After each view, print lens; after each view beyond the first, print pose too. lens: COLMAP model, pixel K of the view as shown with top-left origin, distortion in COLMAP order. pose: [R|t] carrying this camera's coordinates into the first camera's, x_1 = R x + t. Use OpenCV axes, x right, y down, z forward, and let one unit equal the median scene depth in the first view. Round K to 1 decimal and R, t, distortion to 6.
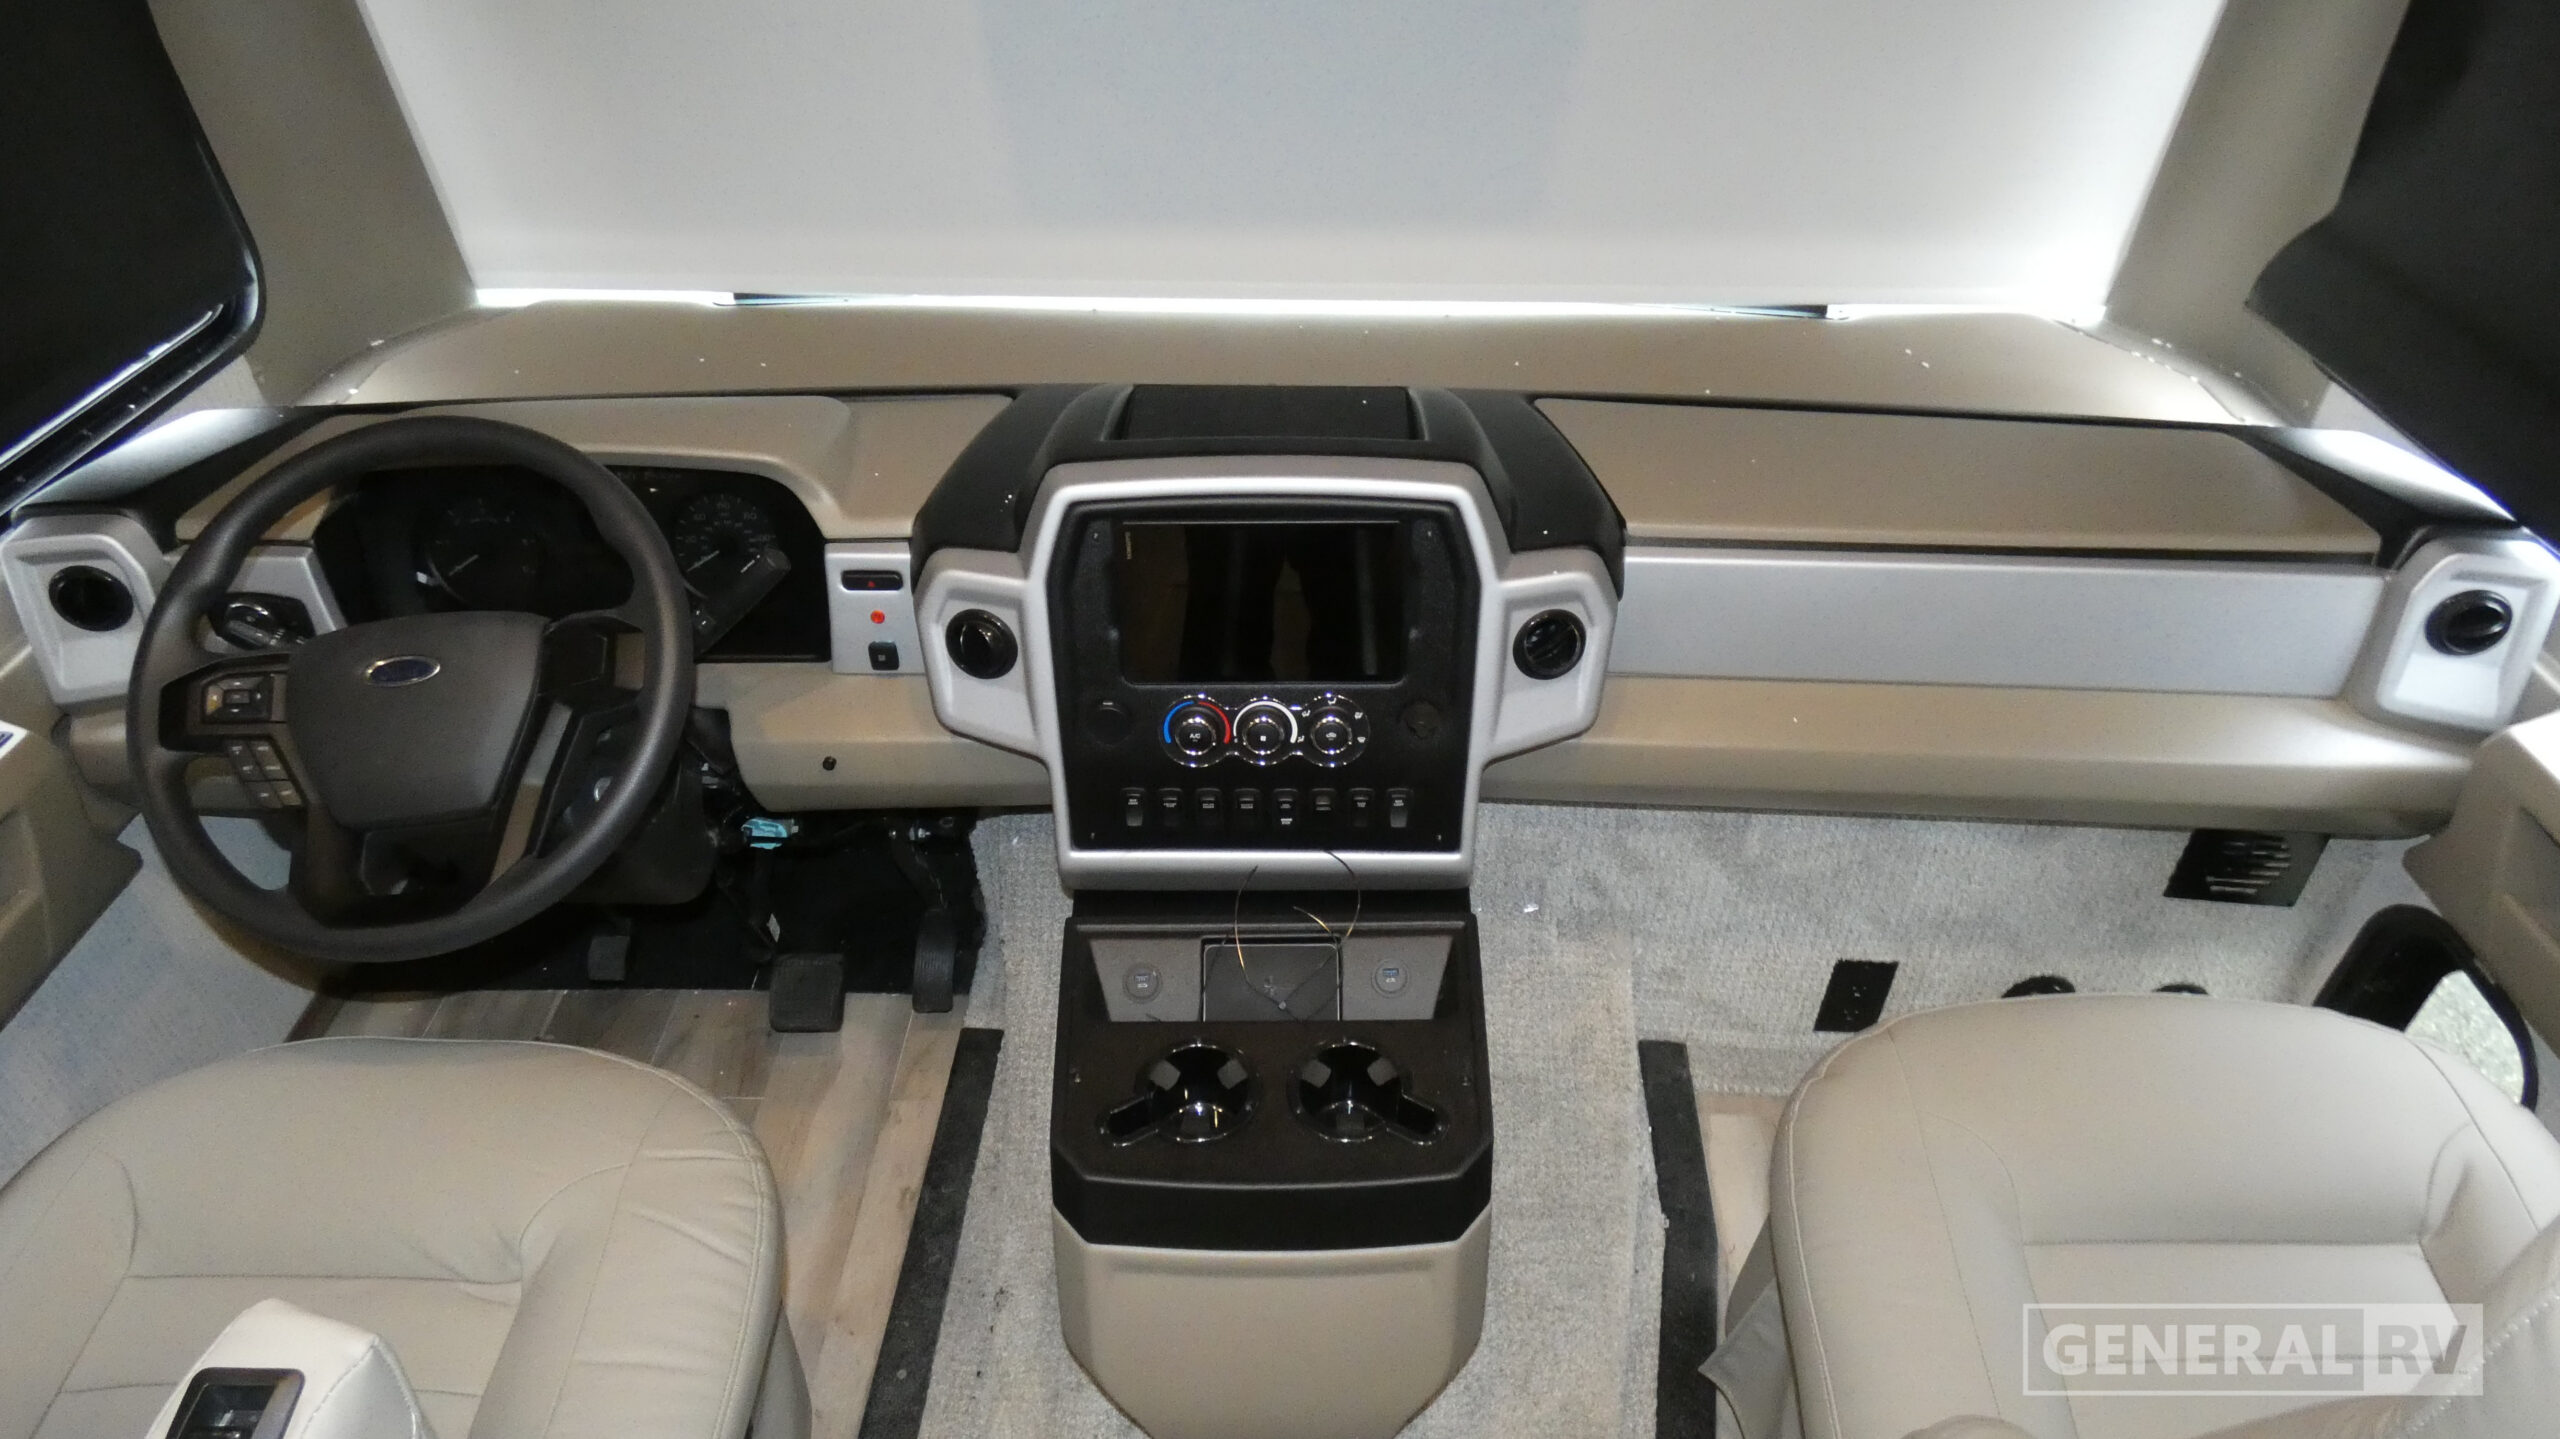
lens RADIAL K [[1529.4, 0, 1283.5], [0, 1529.4, 713.9], [0, 0, 1]] dist [-0.002469, -0.001451]
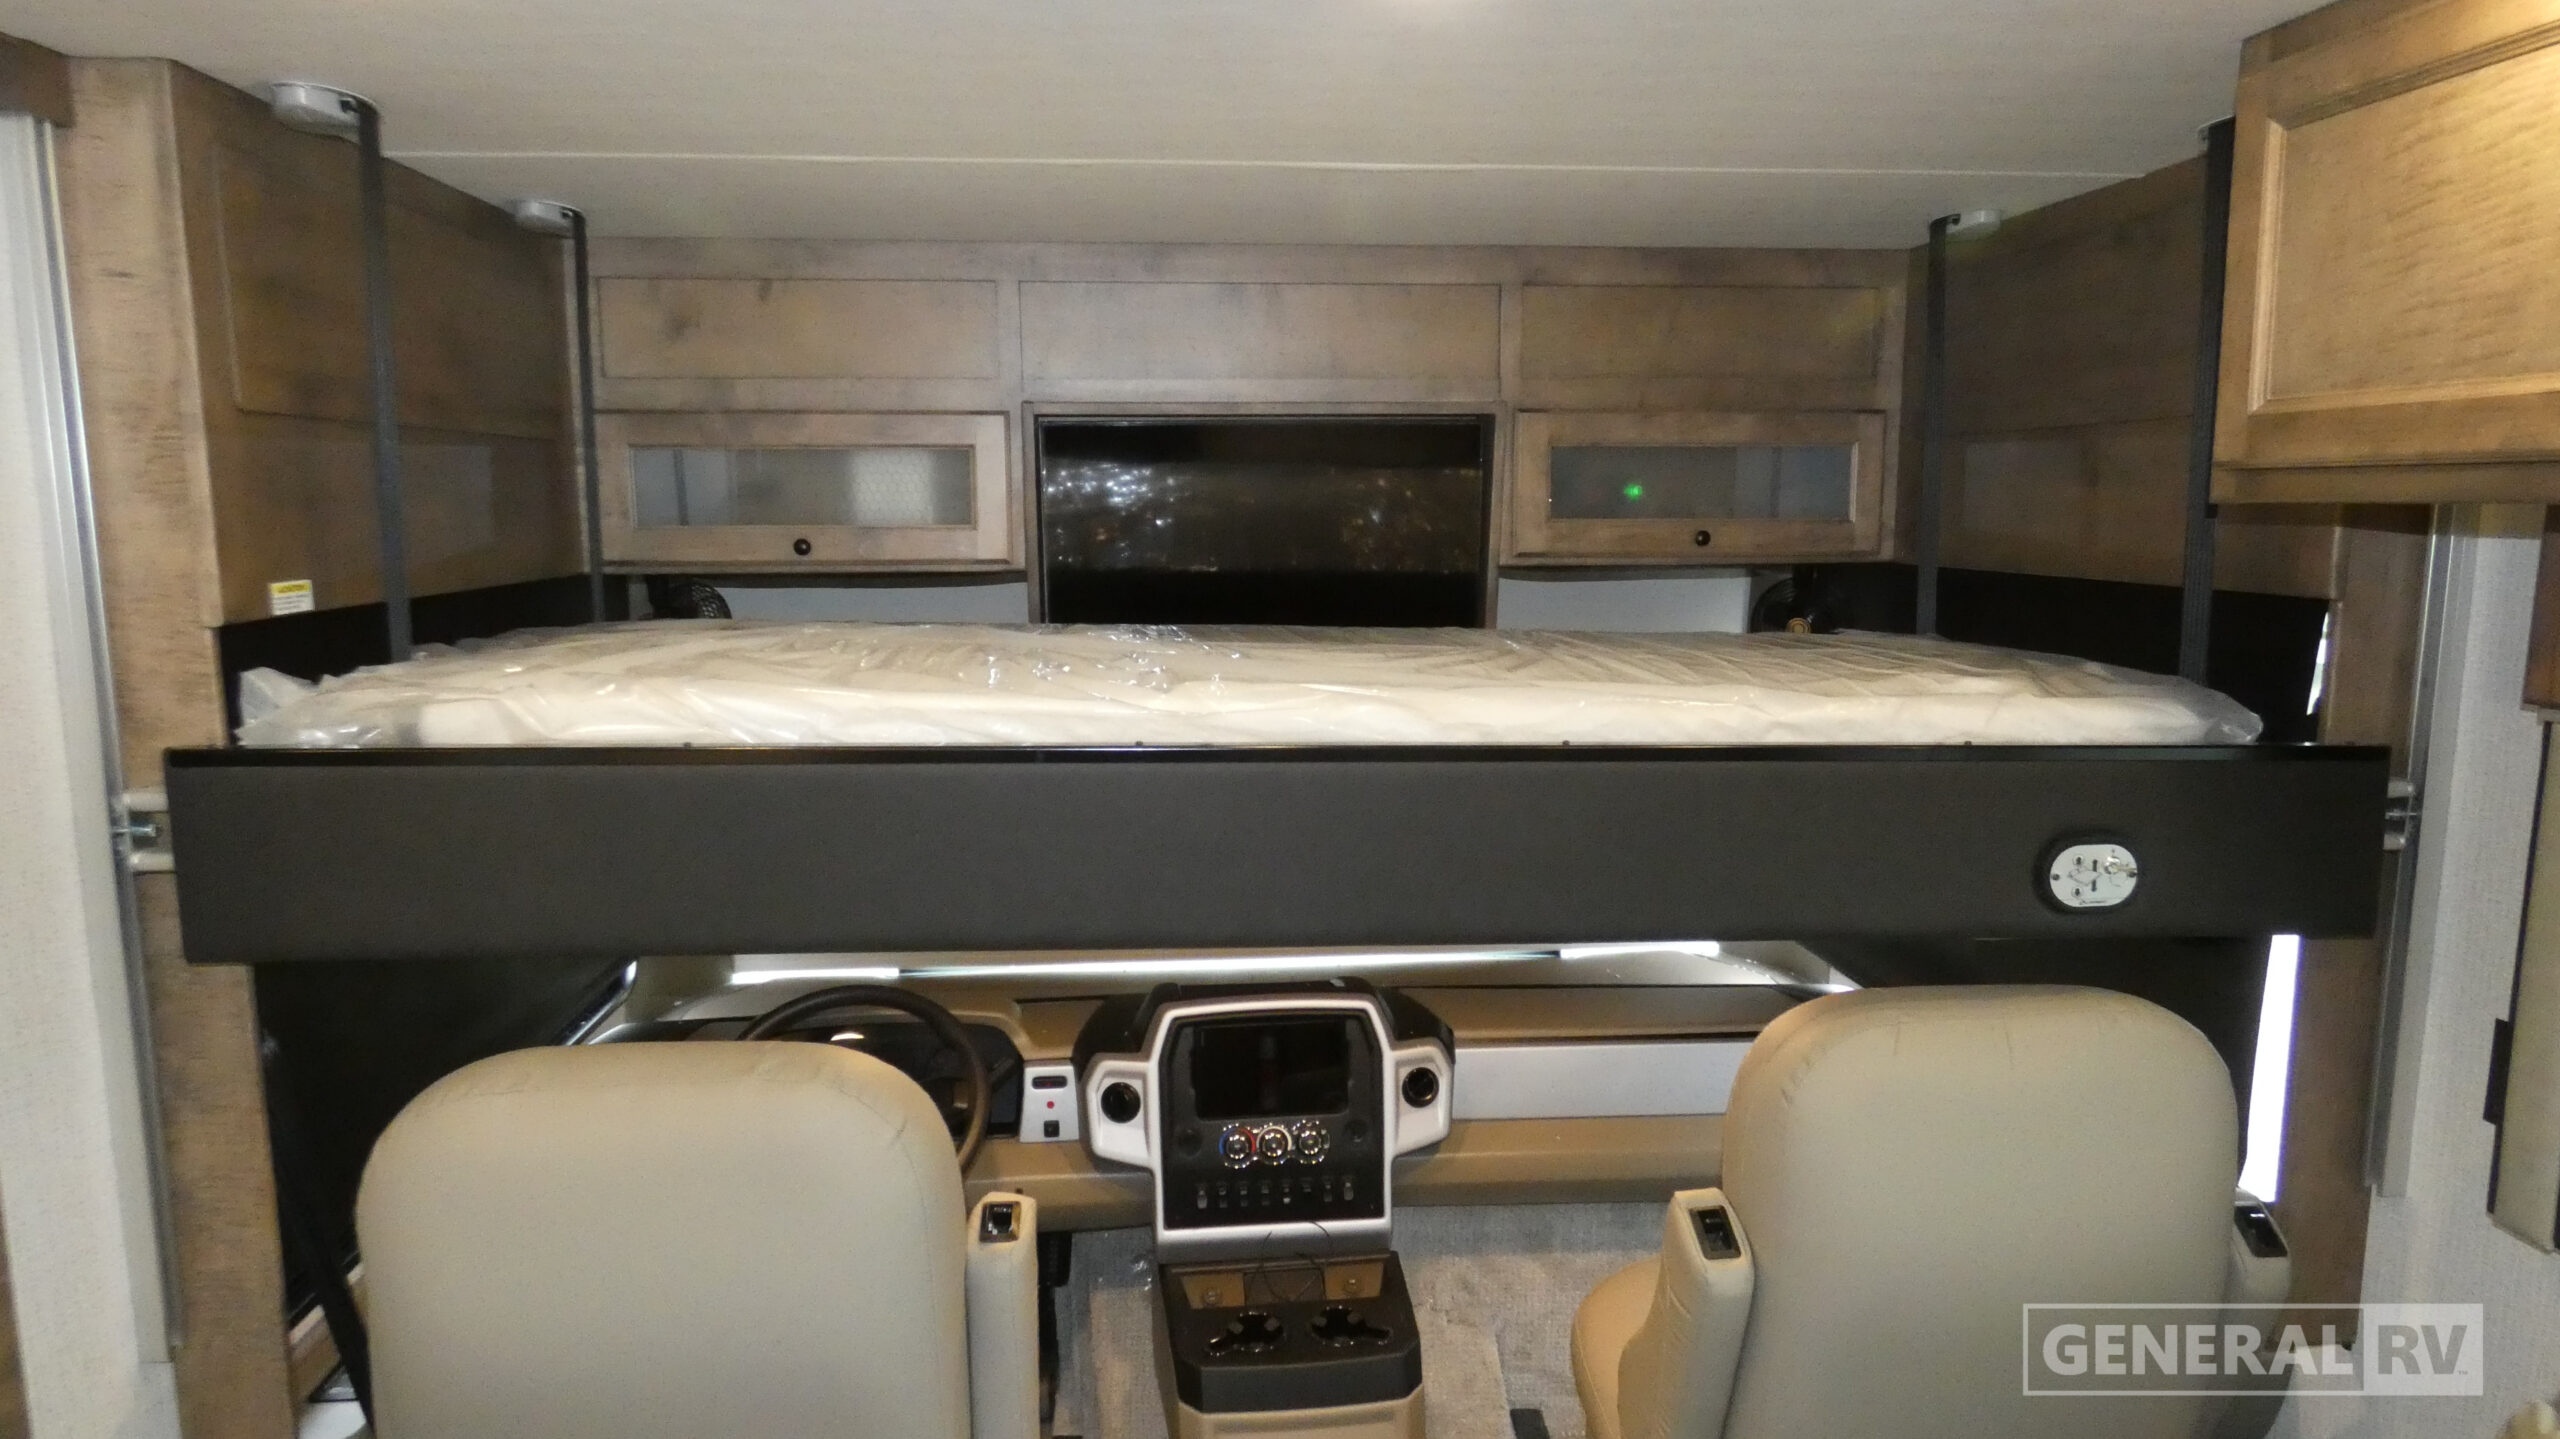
lens RADIAL K [[1524.4, 0, 1271.5], [0, 1524.4, 726.4], [0, 0, 1]] dist [-0.006313, 0.000863]
pose [[0.994864, -0.022155, 0.098770, -0.178177], [0.066700, 0.877445, -0.475017, 0.424668], [-0.076142, 0.479165, 0.874416, -0.816980]]
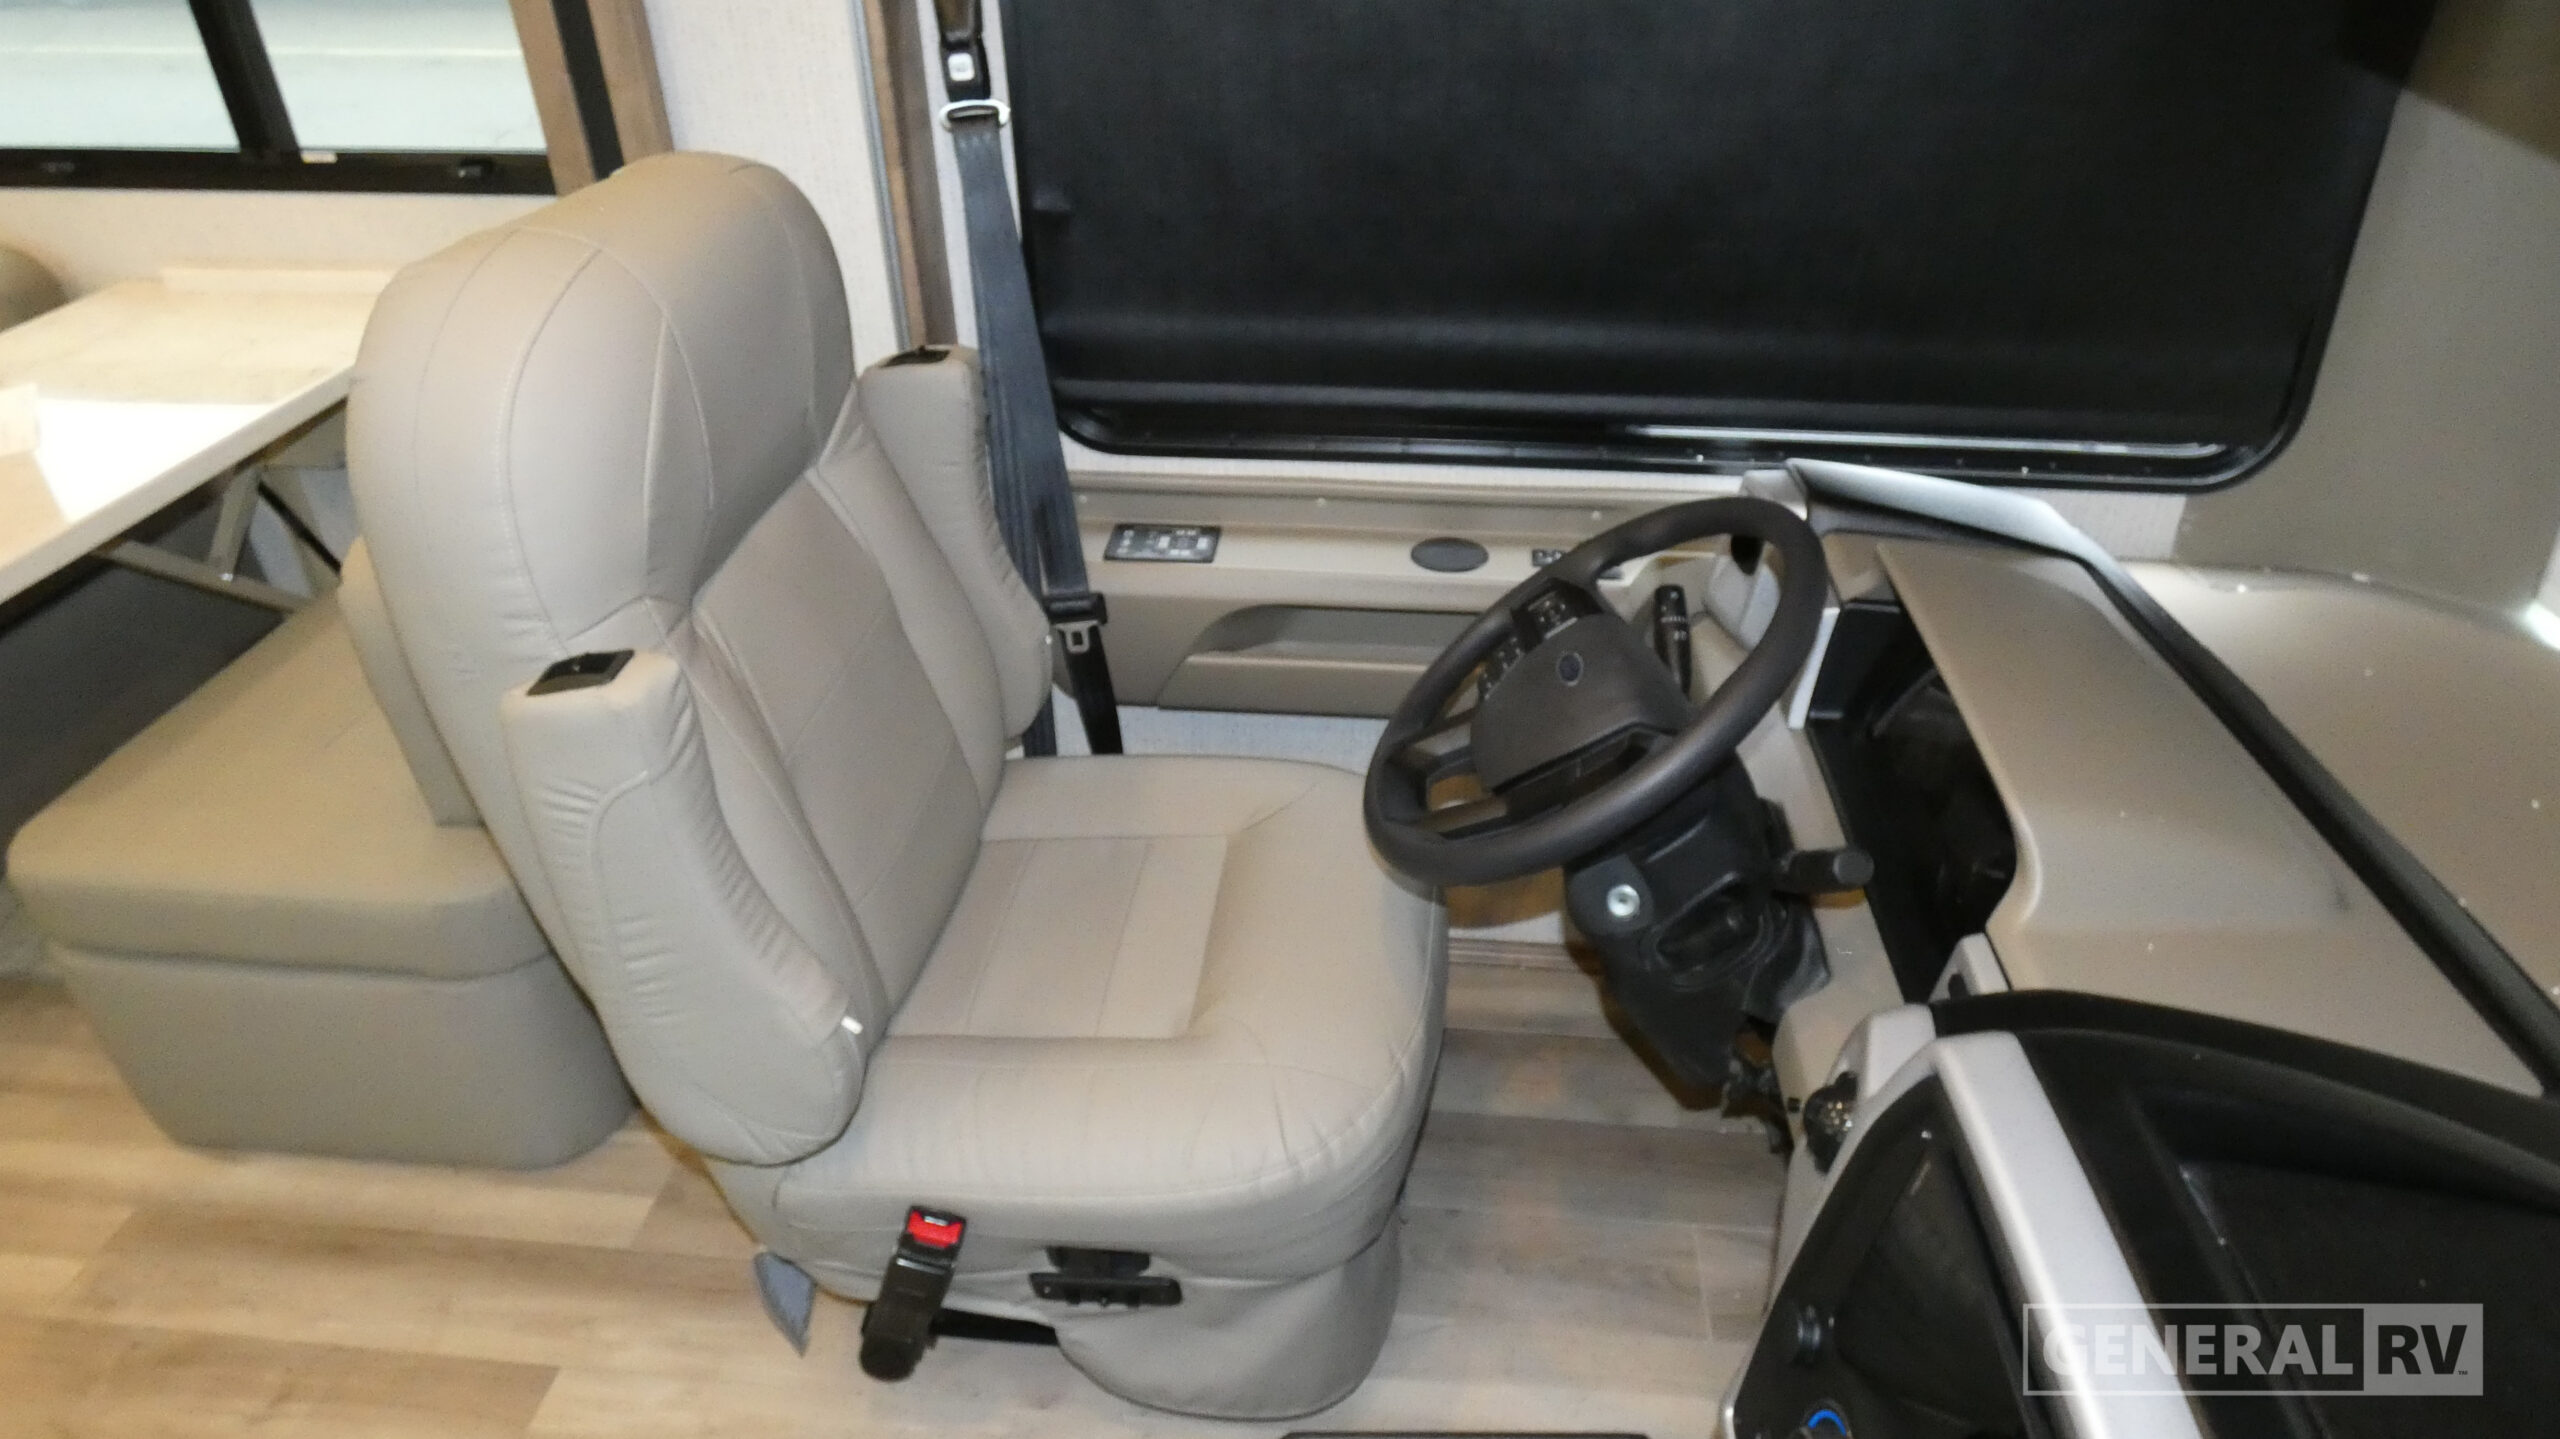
lens RADIAL K [[1546.7, 0, 1281.5], [0, 1546.7, 710.6], [0, 0, 1]] dist [0.000658, -0.000602]
pose [[-0.101293, 0.524622, -0.845288, 0.317289], [-0.594744, 0.649180, 0.474178, -0.336774], [0.797508, 0.550761, 0.246258, 0.488104]]
